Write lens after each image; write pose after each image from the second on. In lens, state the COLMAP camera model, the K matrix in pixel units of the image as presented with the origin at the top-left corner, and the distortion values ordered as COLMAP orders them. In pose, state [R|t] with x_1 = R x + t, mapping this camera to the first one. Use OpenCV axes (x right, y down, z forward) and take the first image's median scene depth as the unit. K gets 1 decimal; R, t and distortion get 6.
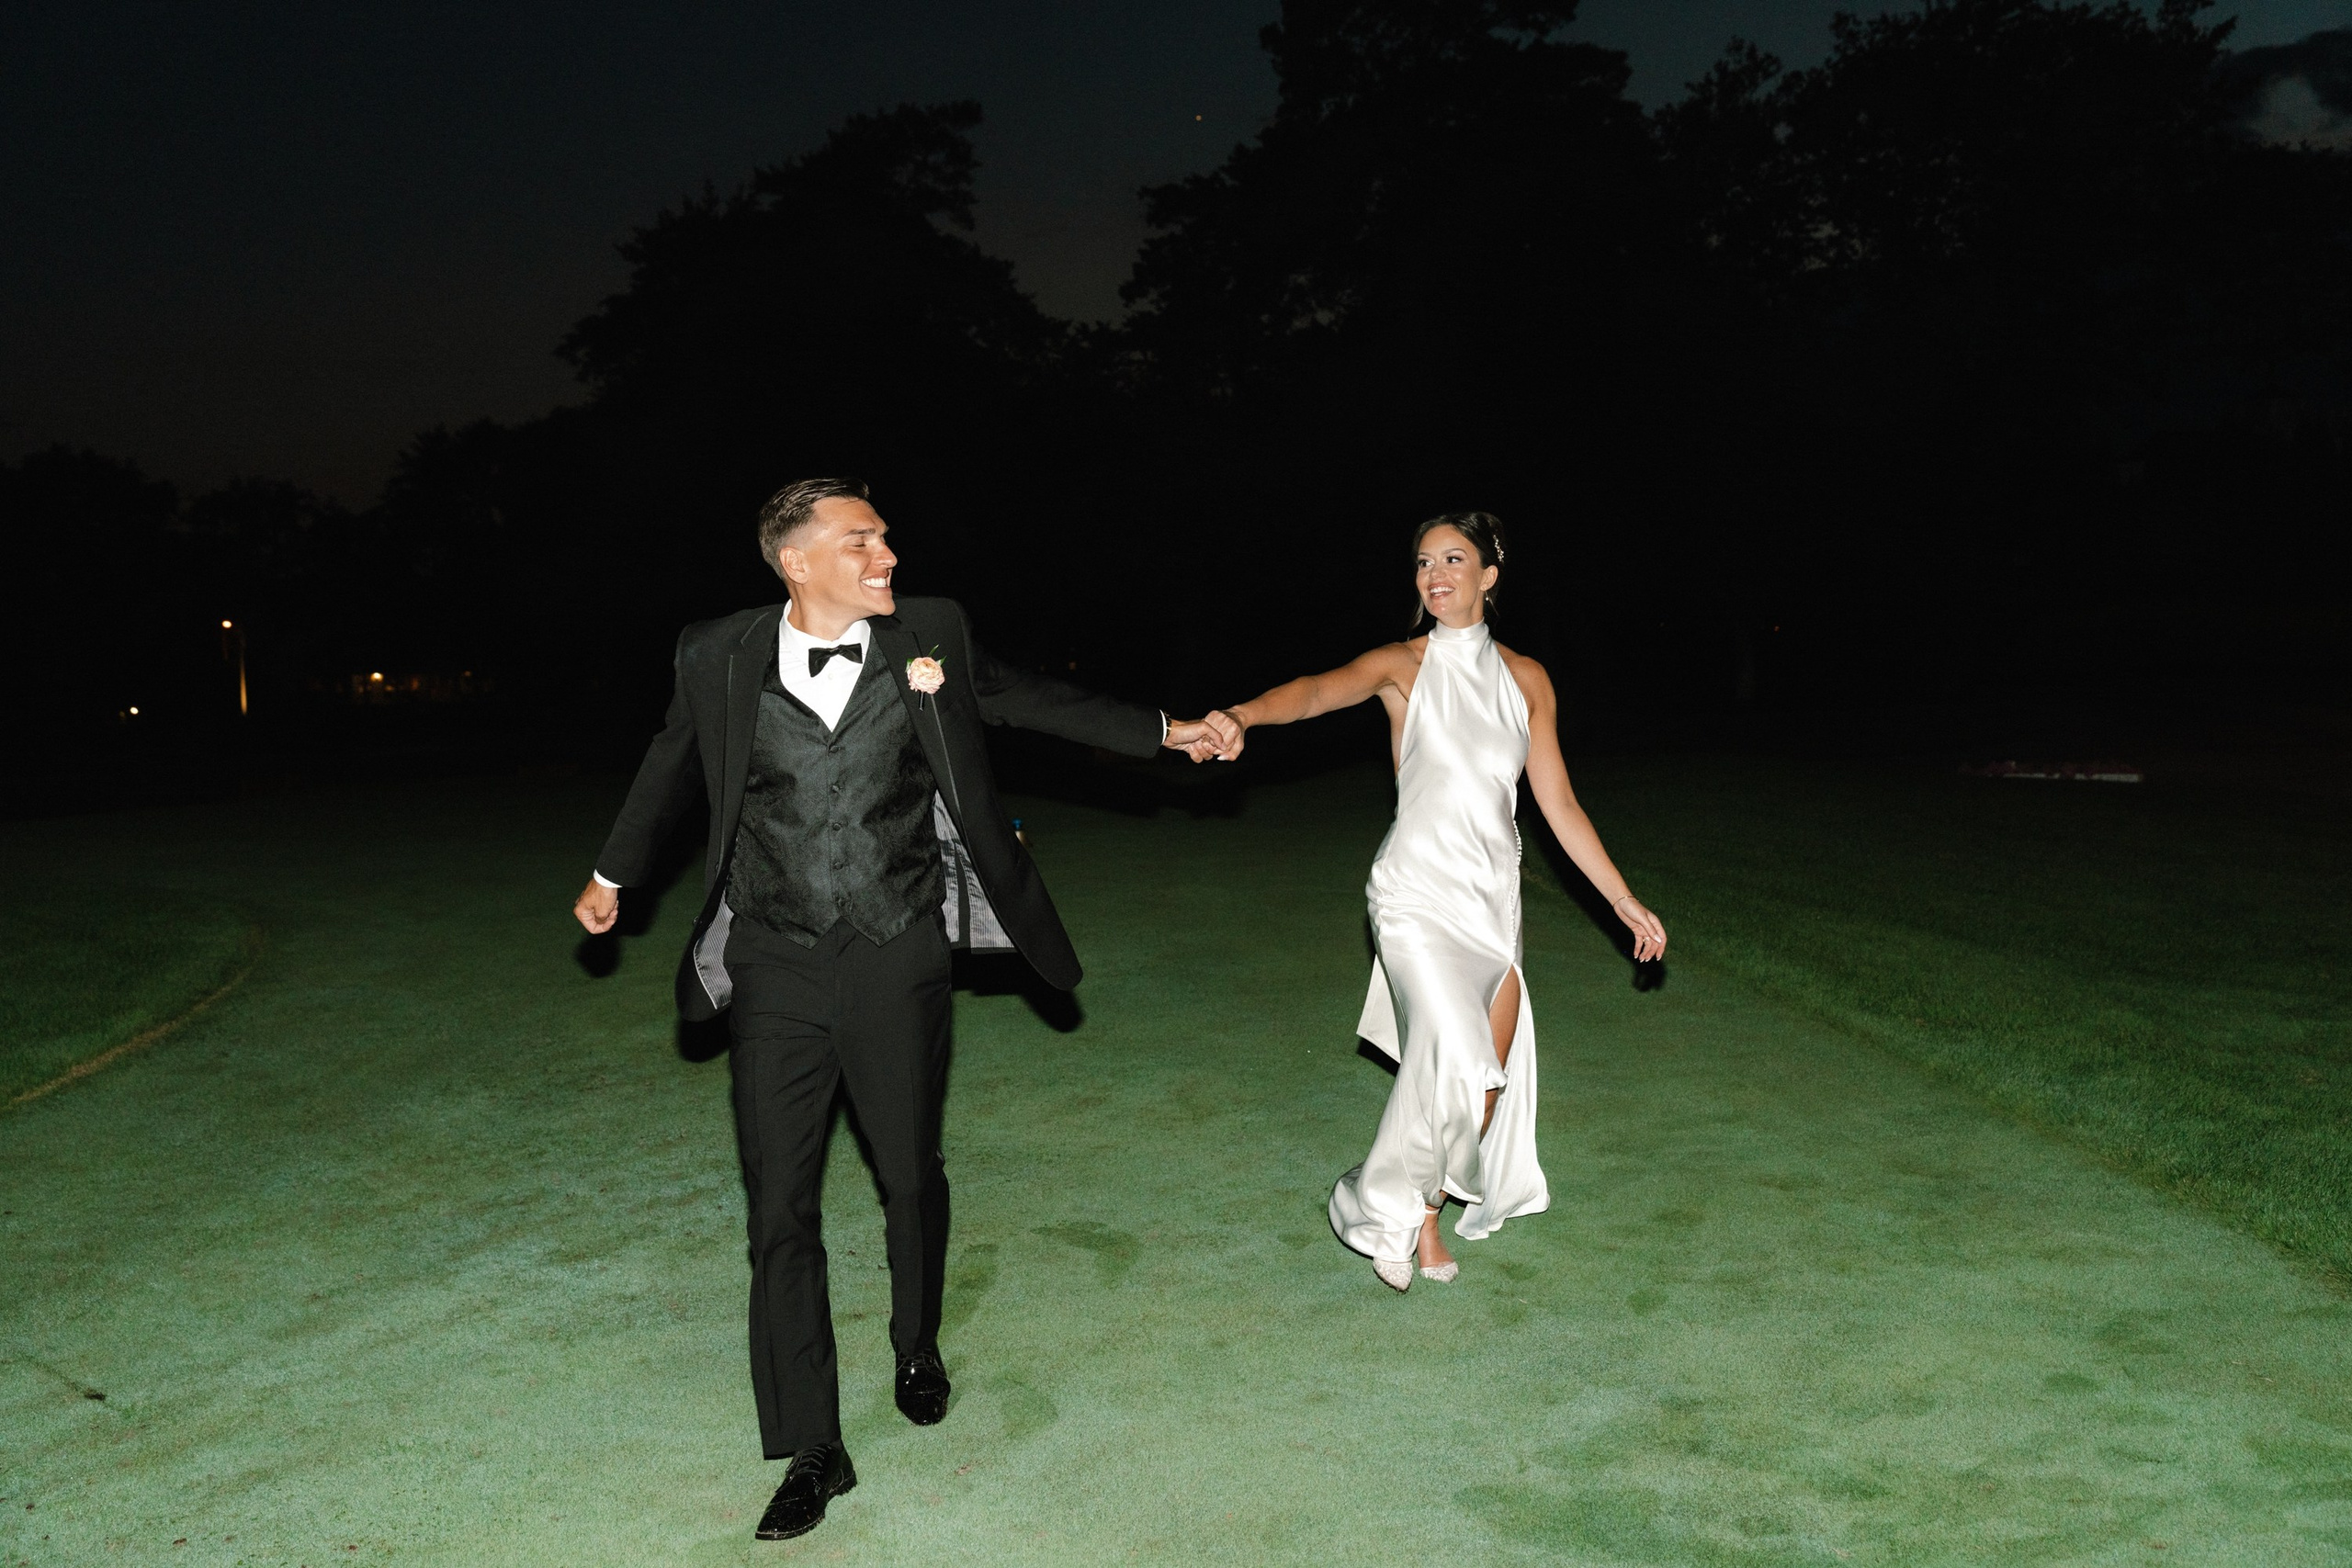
lens RADIAL K [[2315.3, 0, 1174.4], [0, 2315.3, 789.7], [0, 0, 1]] dist [-0.003871, 0.000000]
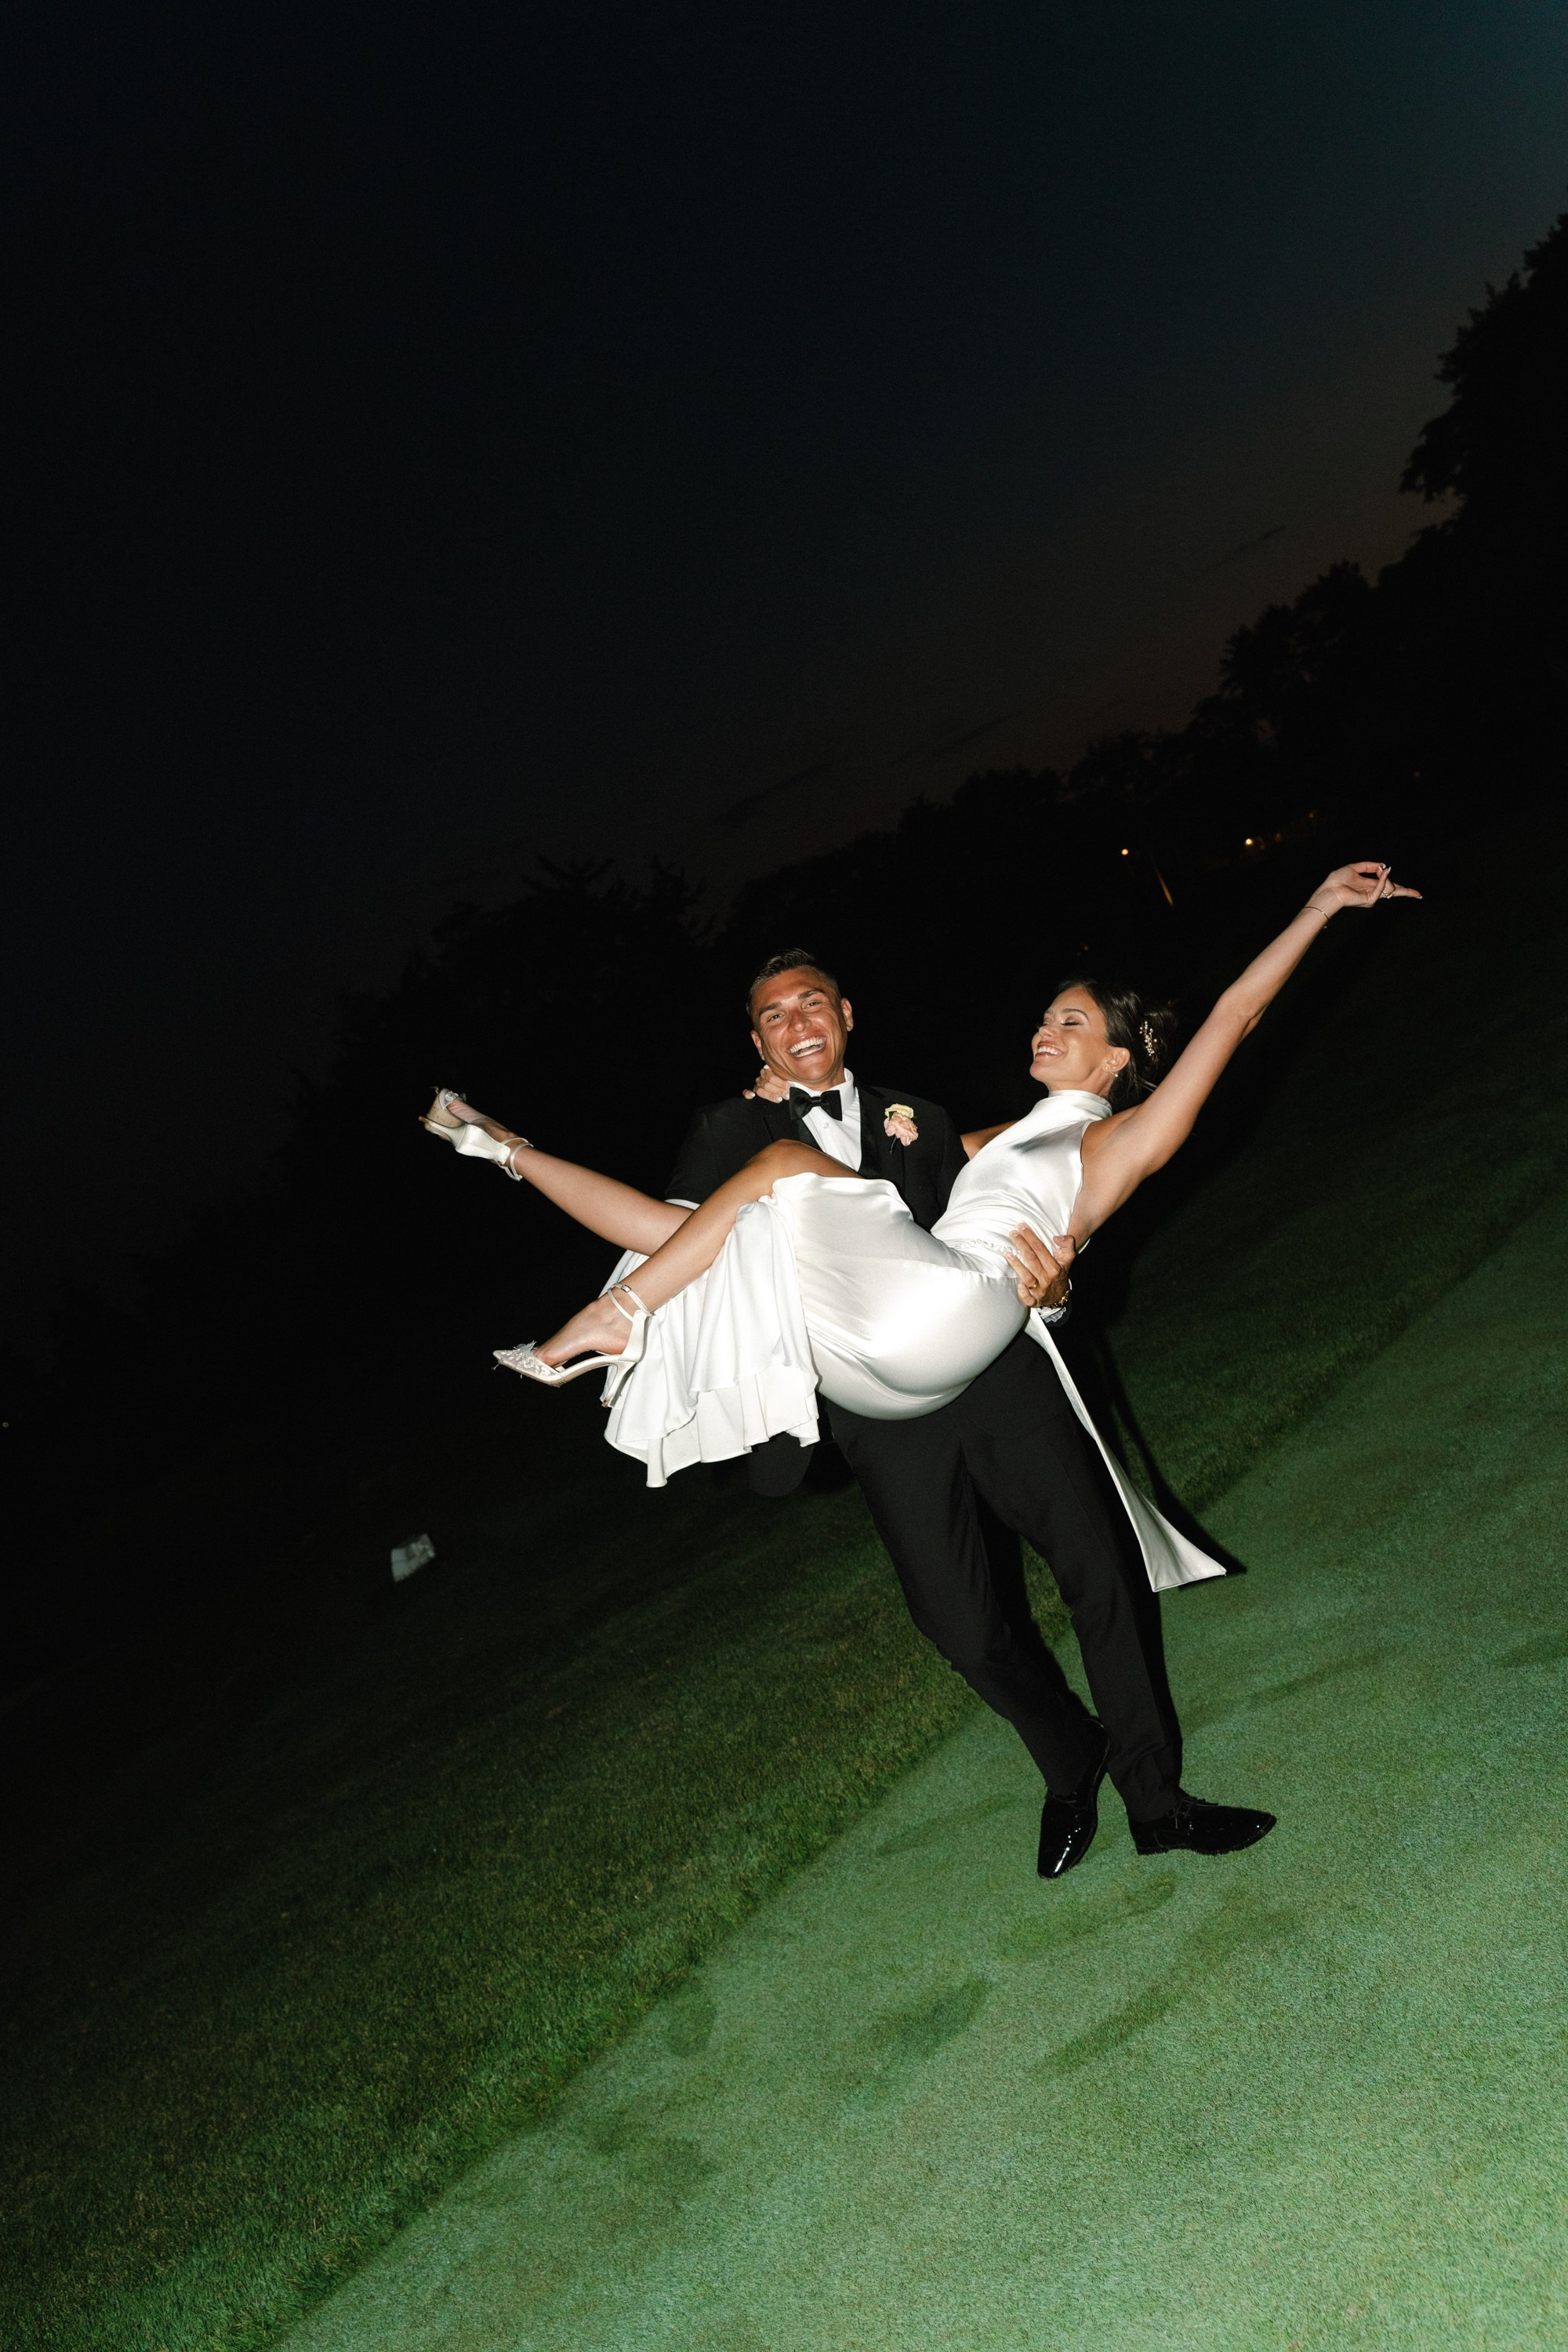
lens RADIAL K [[1872.5, 0, 775.6], [0, 1872.5, 1163.5], [0, 0, 1]] dist [-0.000726, -0.008973]
pose [[0.771162, -0.294587, -0.564382, -0.071208], [0.367962, 0.929676, 0.017519, 0.004855], [0.519532, -0.221181, 0.825328, -0.077727]]
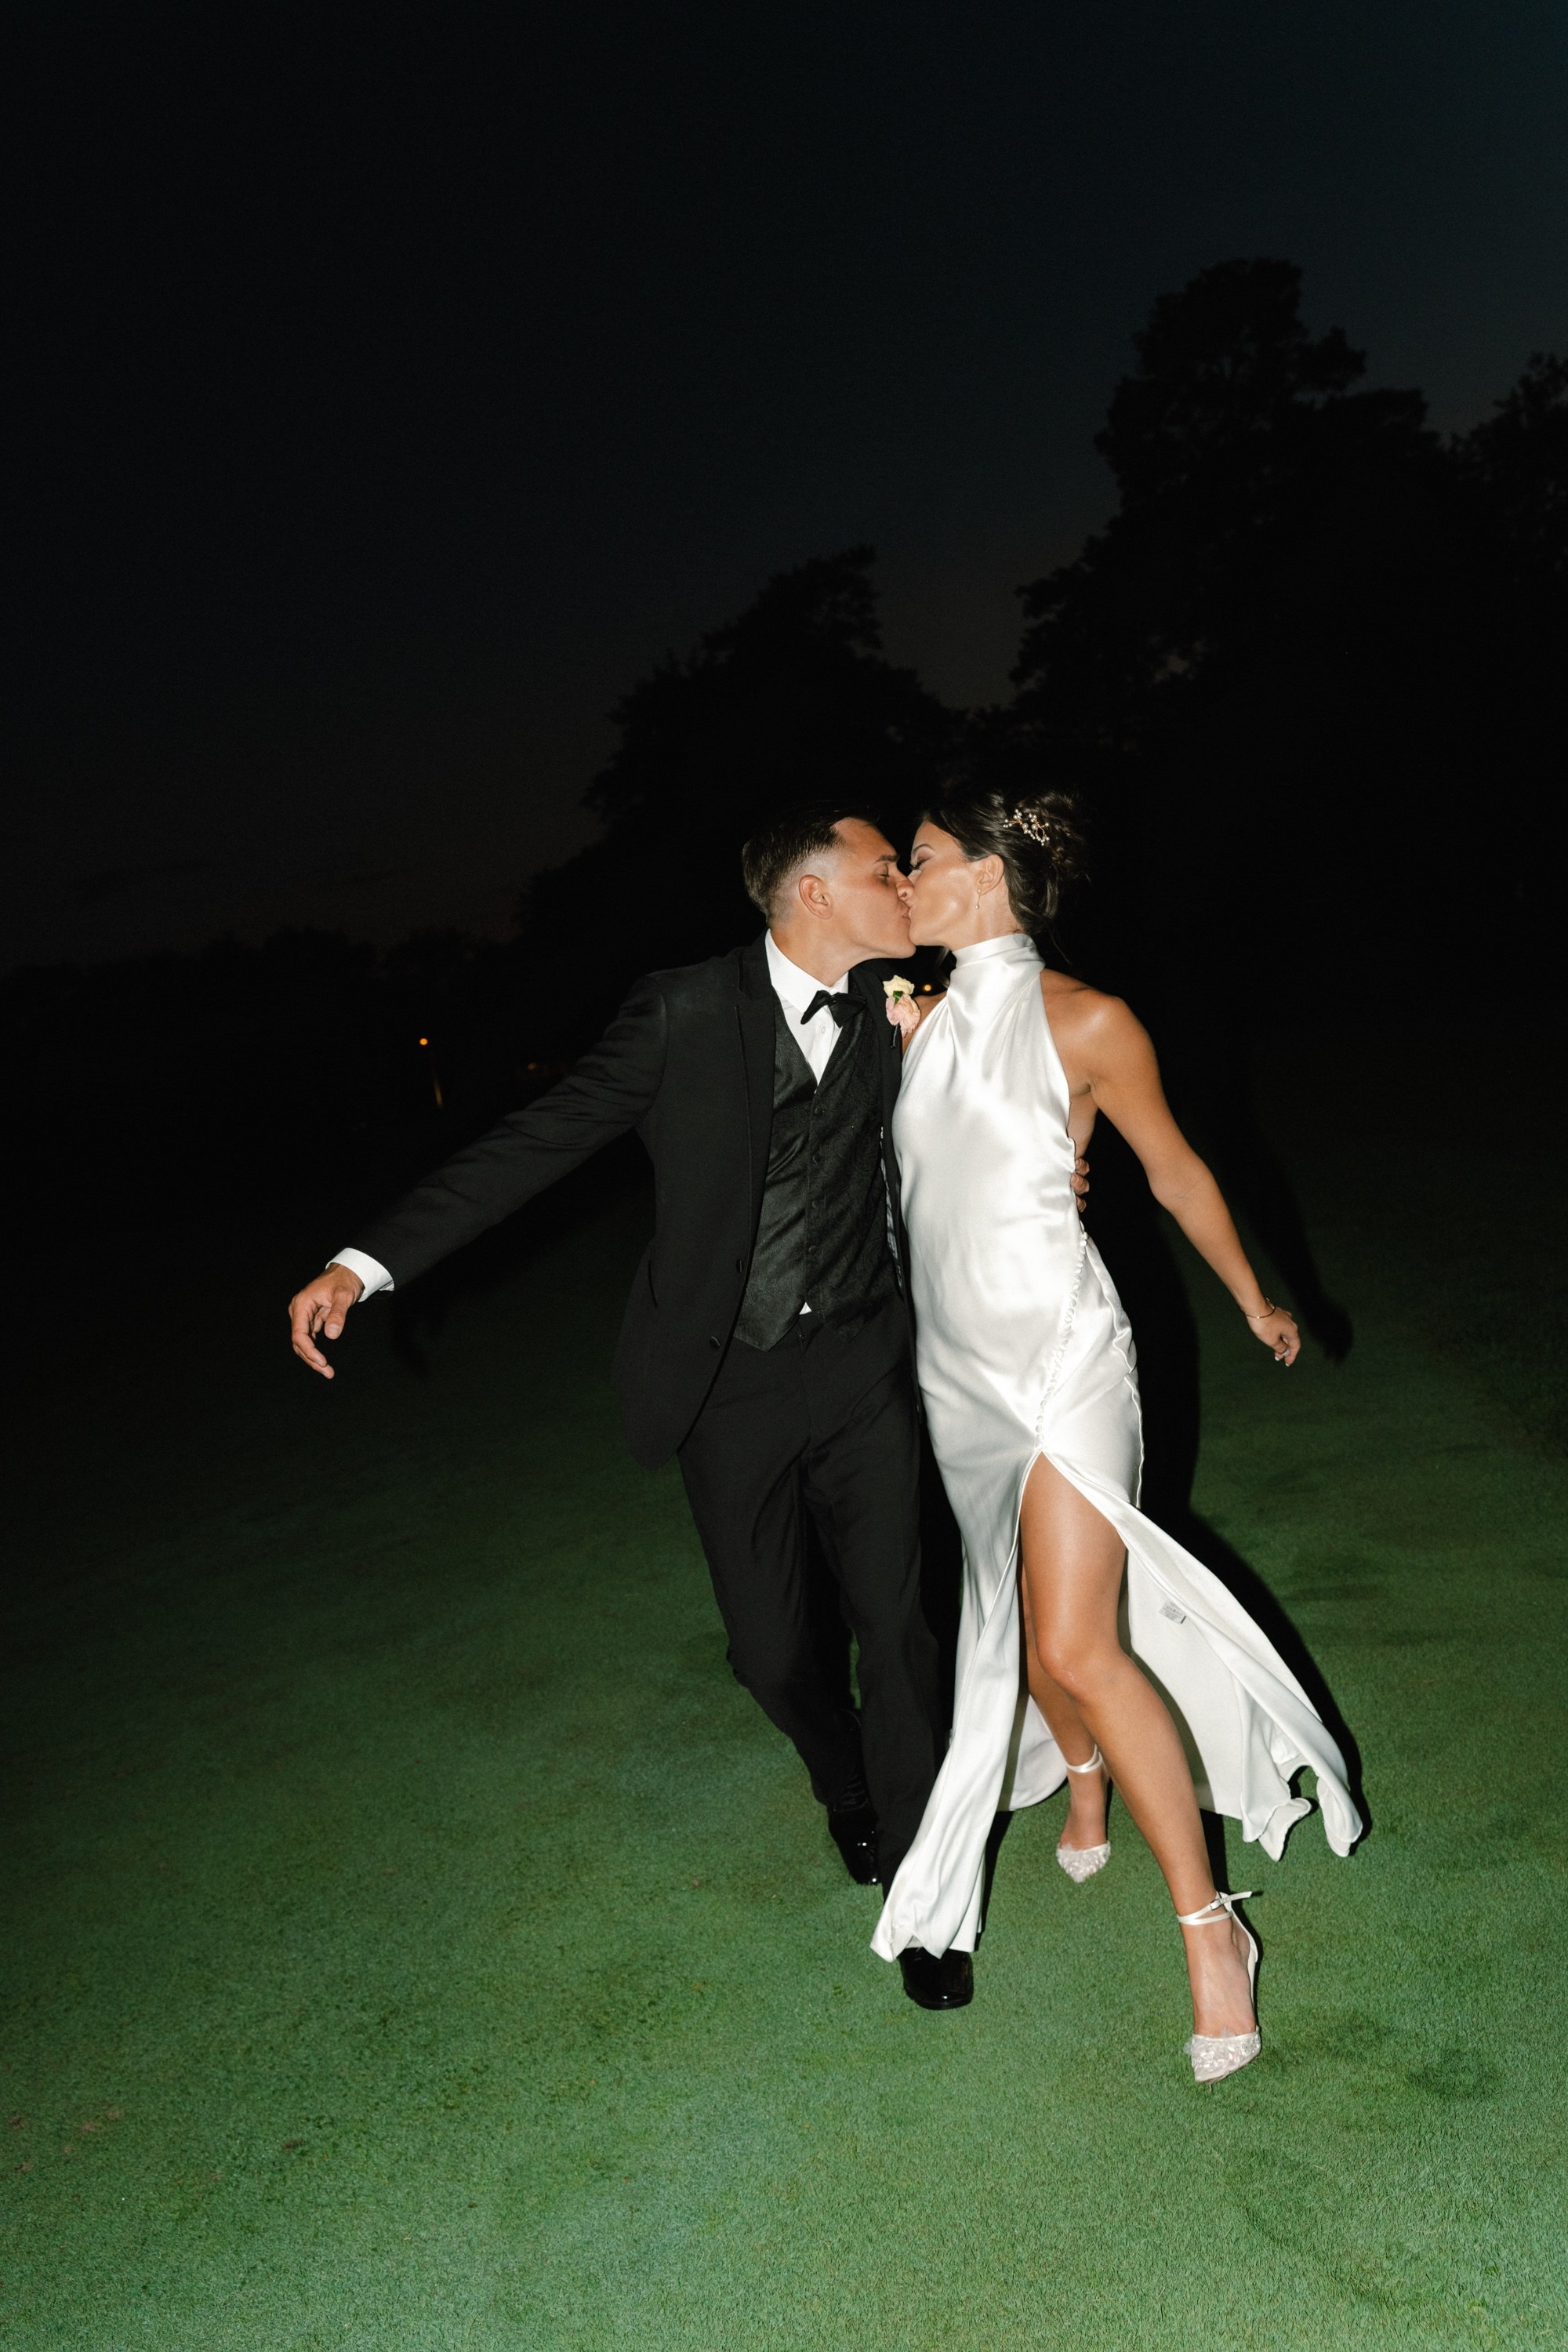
lens RADIAL K [[1872.5, 0, 777.3], [0, 1872.5, 1187.9], [0, 0, 1]] dist [-0.000726, -0.008973]
pose [[0.967837, -0.122583, -0.219692, 0.042412], [0.133416, 0.990438, 0.035113, 0.000640], [0.213287, -0.063294, 0.974937, -0.004597]]
